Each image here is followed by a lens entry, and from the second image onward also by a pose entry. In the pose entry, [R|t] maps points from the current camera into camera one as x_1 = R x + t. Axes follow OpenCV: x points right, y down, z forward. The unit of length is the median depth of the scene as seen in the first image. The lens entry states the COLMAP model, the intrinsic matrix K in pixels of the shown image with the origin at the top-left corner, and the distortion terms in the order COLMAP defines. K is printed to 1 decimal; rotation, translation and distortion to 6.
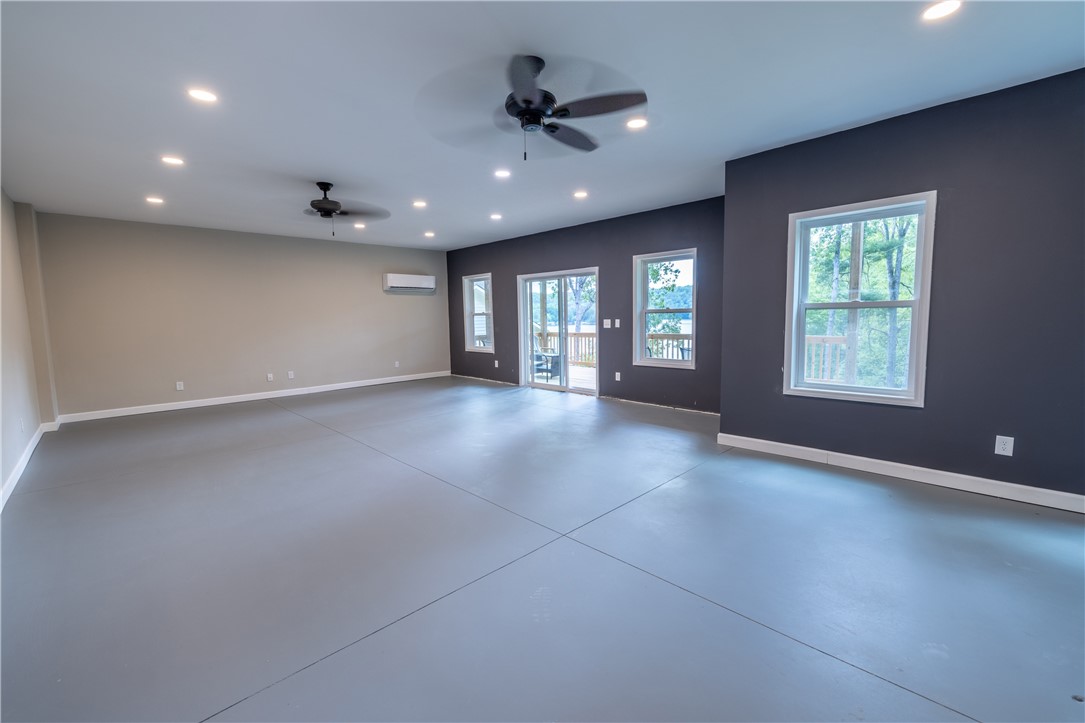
lens RADIAL K [[458.2, 0, 554.3], [0, 458.2, 360.8], [0, 0, 1]] dist [0.000029, 0.000806]
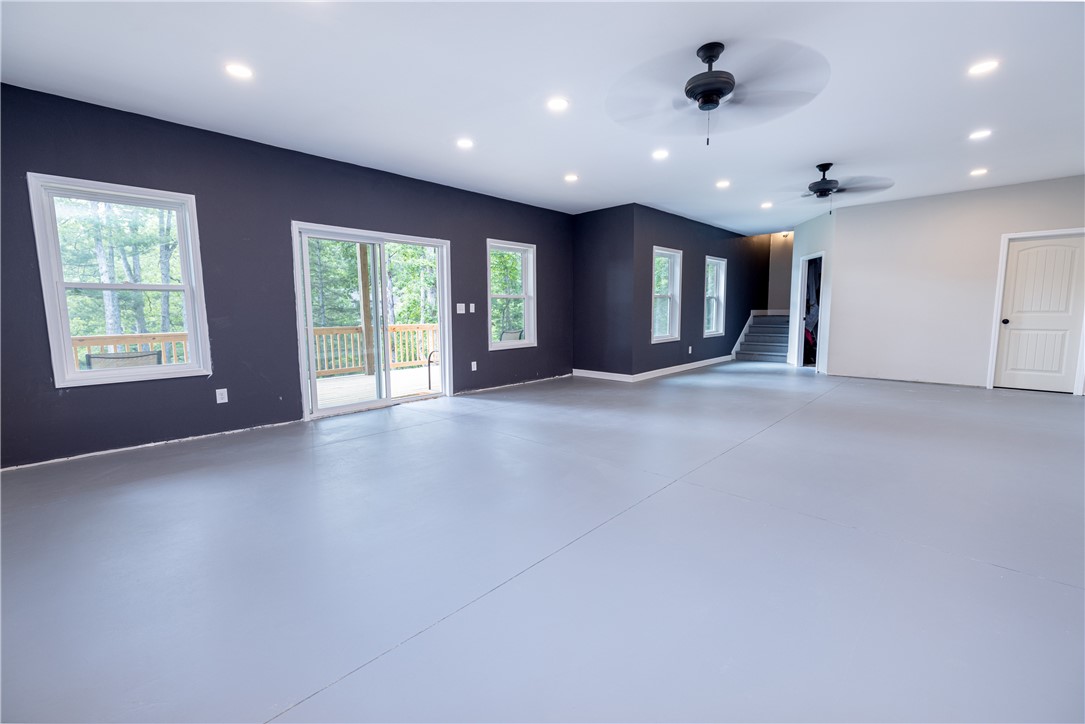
lens RADIAL K [[458.2, 0, 554.3], [0, 458.2, 361.3], [0, 0, 1]] dist [0.000029, 0.000806]
pose [[-0.055833, -0.090261, 0.994352, -0.779112], [0.109373, 0.989359, 0.095949, -0.045532], [-0.992431, 0.114113, -0.045367, 0.878806]]
